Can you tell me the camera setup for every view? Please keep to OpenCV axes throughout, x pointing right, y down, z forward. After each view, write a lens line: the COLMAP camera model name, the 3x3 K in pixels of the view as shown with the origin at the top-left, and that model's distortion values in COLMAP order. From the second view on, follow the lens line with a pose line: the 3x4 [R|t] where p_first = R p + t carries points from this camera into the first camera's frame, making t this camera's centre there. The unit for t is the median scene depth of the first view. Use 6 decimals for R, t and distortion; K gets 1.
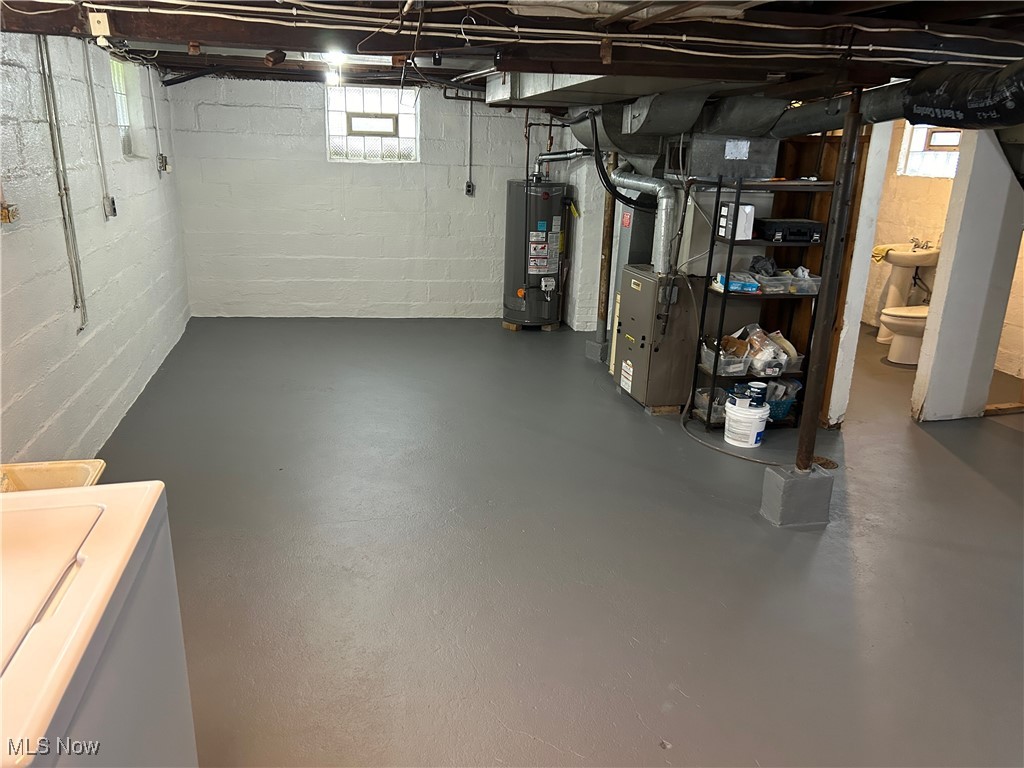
lens RADIAL K [[780.6, 0, 515.0], [0, 780.6, 383.1], [0, 0, 1]] dist [0.035172, 0.004181]
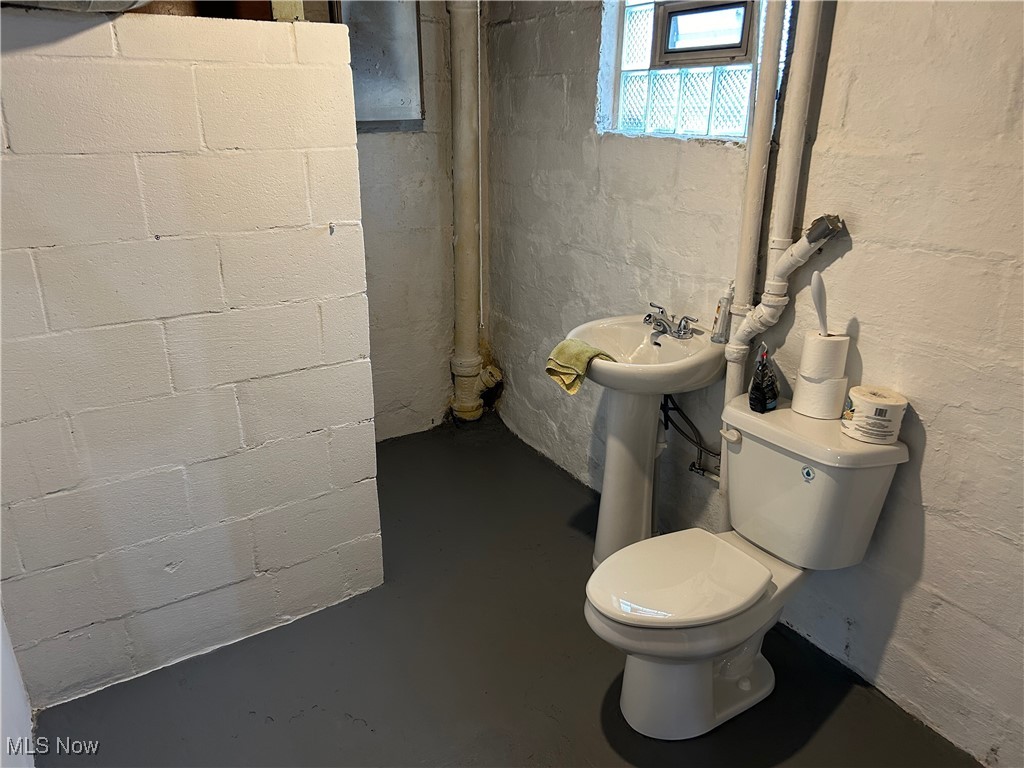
lens RADIAL K [[780.6, 0, 511.0], [0, 780.6, 384.4], [0, 0, 1]] dist [0.035172, 0.004181]
pose [[0.953564, -0.120768, 0.275918, 0.333984], [0.104952, 0.991908, 0.071442, -0.179585], [-0.282313, -0.039166, 0.958523, 0.660419]]
